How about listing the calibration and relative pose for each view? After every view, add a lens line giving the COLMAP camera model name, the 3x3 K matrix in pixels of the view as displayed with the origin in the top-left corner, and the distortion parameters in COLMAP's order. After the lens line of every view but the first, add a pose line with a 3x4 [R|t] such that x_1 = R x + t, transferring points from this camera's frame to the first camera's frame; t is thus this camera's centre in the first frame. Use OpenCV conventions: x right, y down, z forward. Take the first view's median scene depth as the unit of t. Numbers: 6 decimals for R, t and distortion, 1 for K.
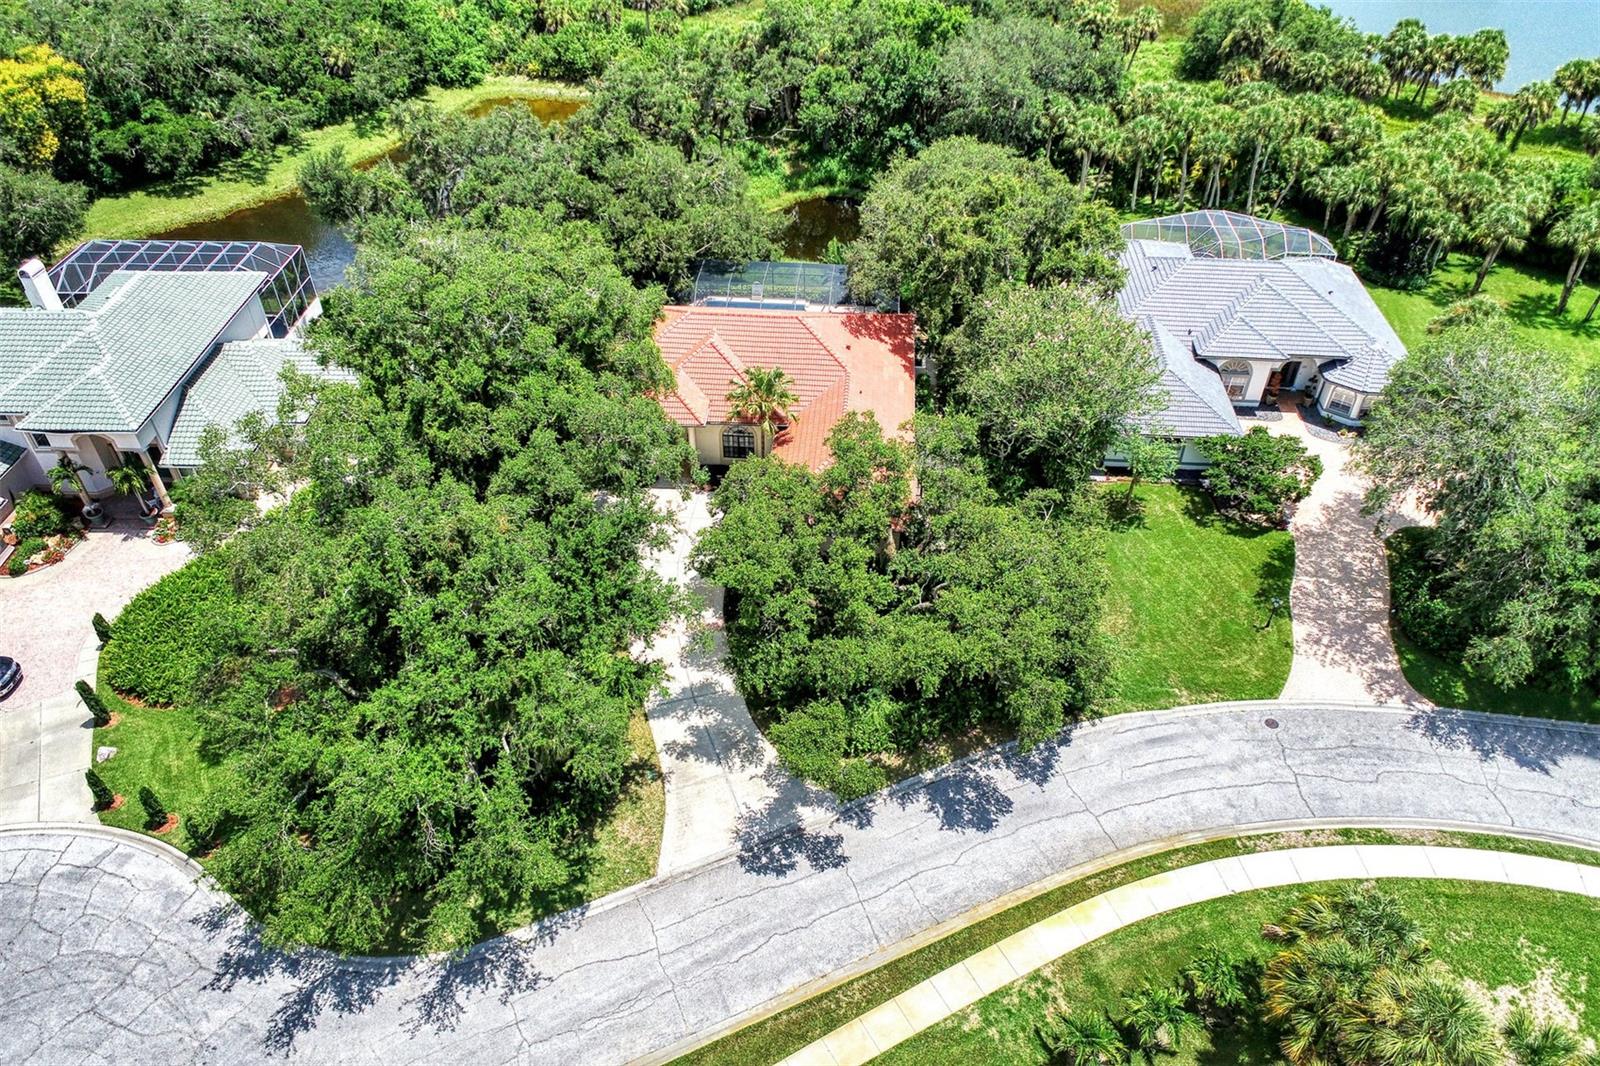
lens RADIAL K [[1071.3, 0, 800.0], [0, 1071.3, 533.0], [0, 0, 1]] dist [-0.007537, 0.004978]
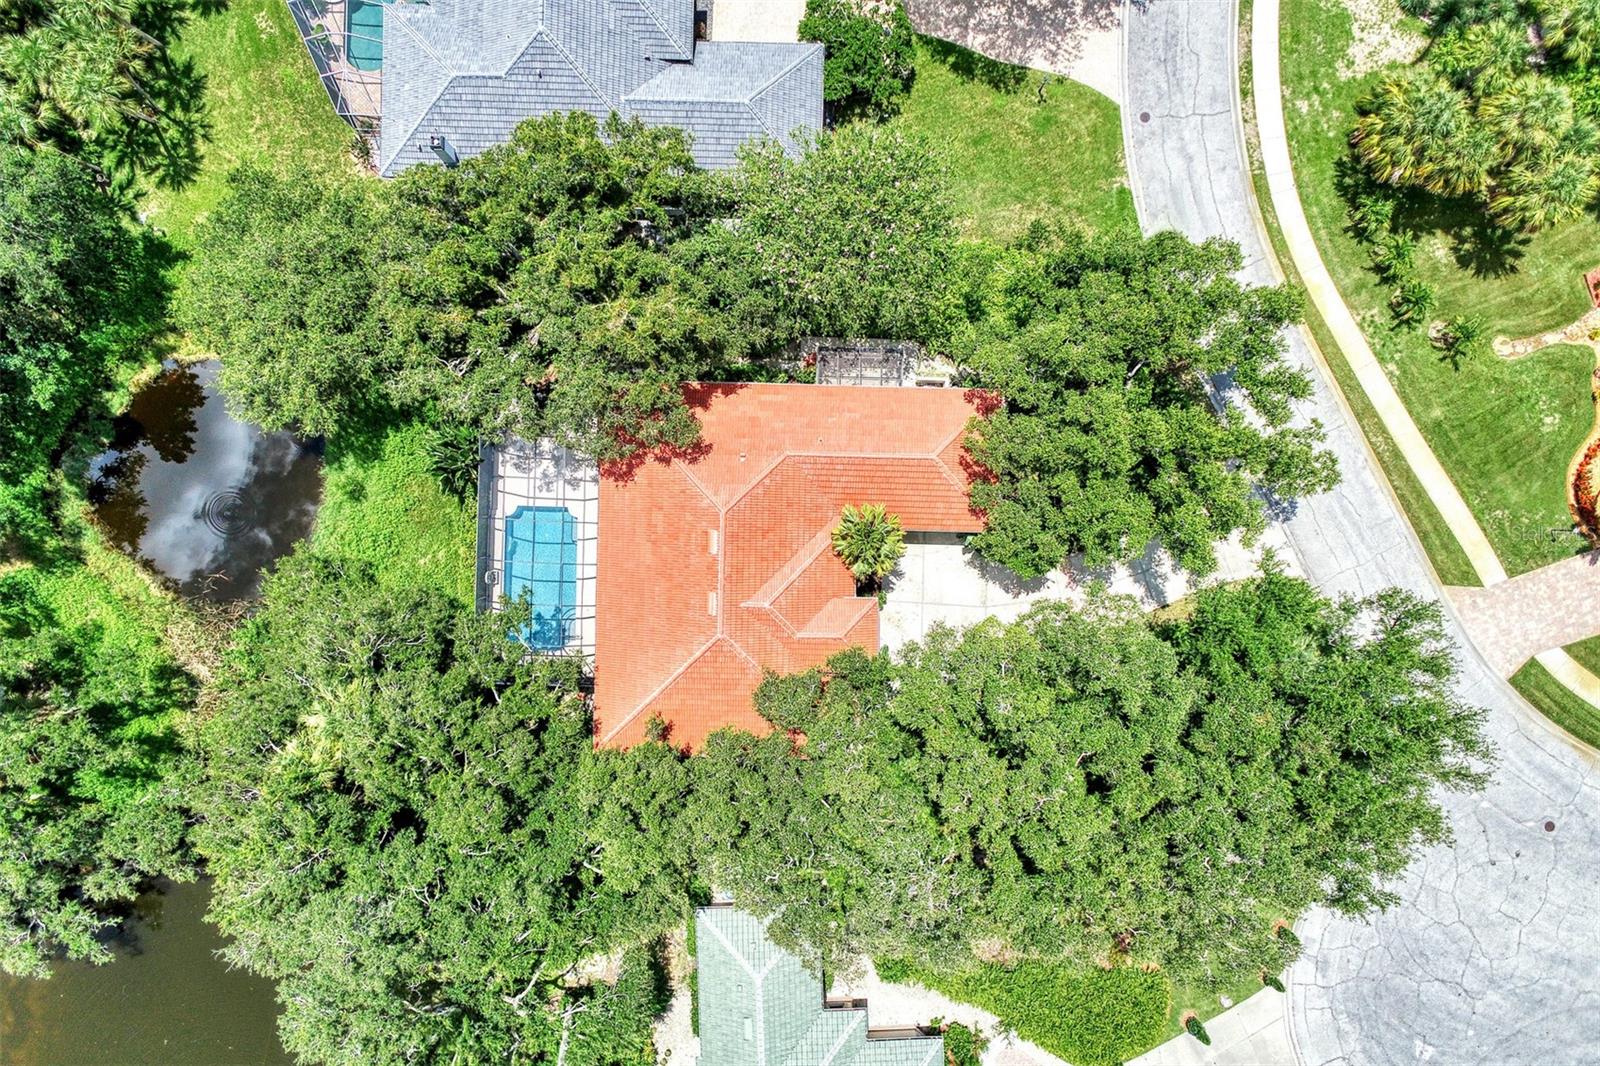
lens RADIAL K [[1071.3, 0, 800.0], [0, 1071.3, 533.0], [0, 0, 1]] dist [-0.007537, 0.004978]
pose [[-0.053503, -0.998323, -0.022123, -0.004103], [0.644997, -0.051464, 0.762450, -1.092153], [-0.762310, 0.026524, 0.646668, 0.503175]]
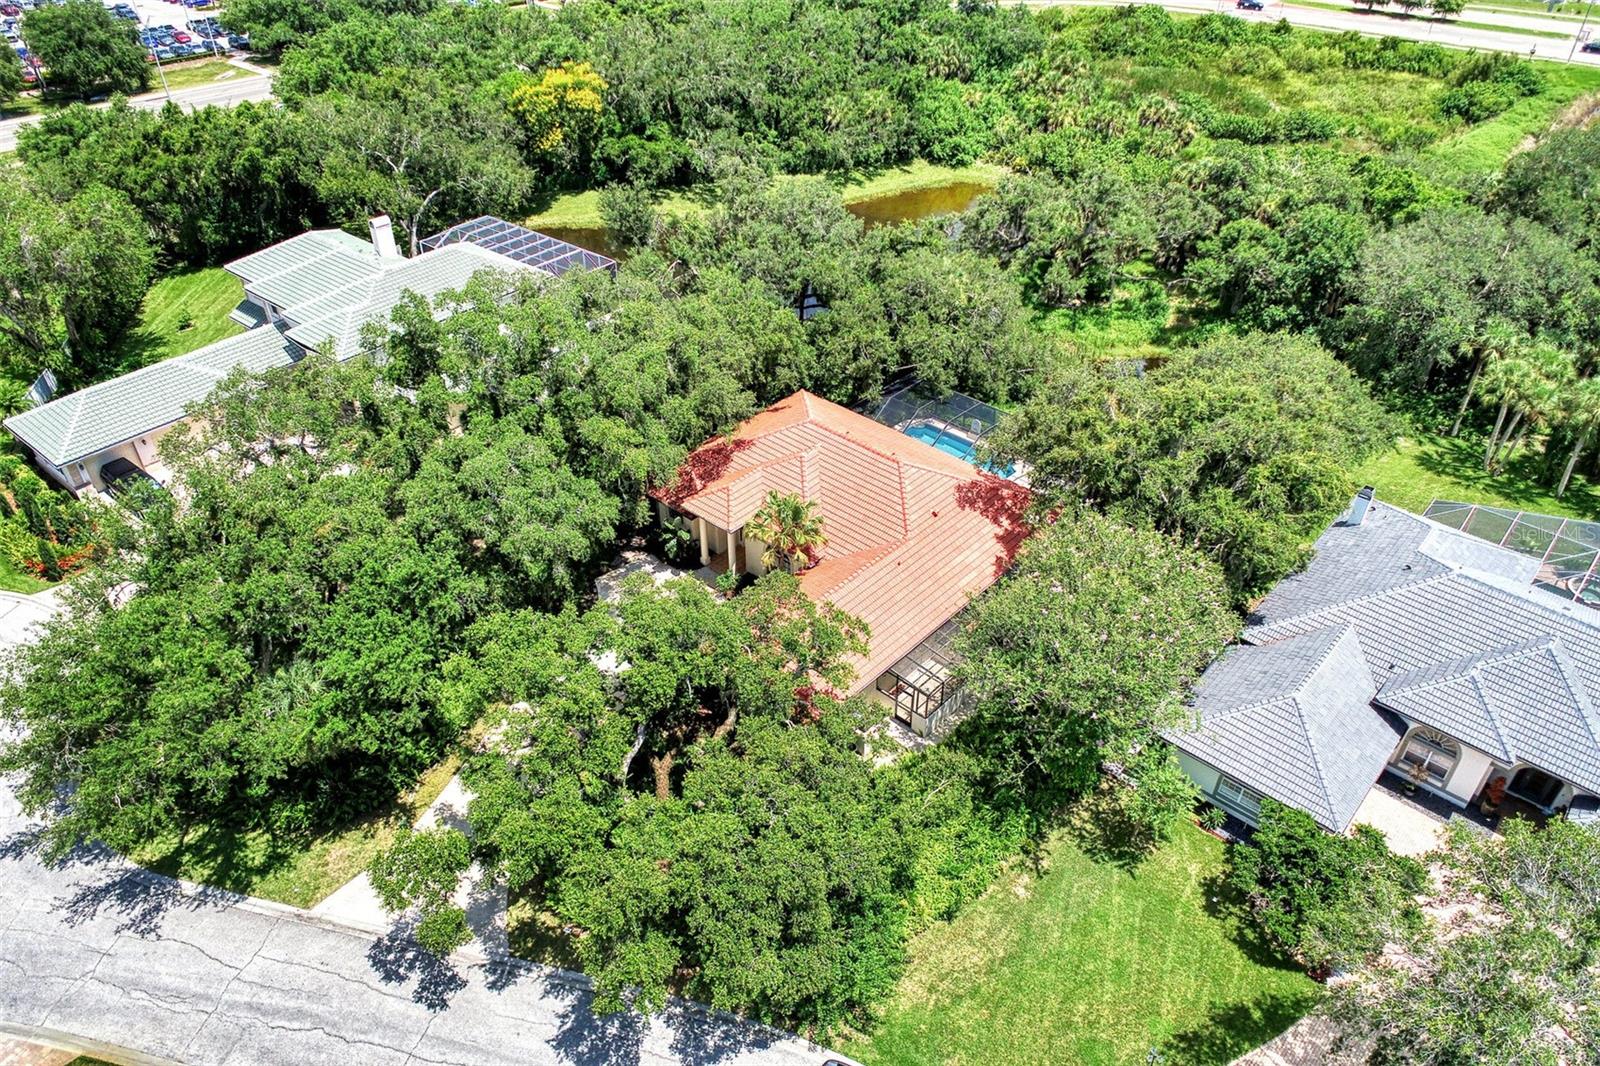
lens RADIAL K [[1071.3, 0, 800.0], [0, 1071.3, 533.0], [0, 0, 1]] dist [-0.007537, 0.004978]
pose [[0.788449, 0.363259, -0.496378, 0.521687], [-0.397530, 0.916741, 0.039450, -0.196037], [0.469381, 0.166220, 0.867210, 0.255153]]
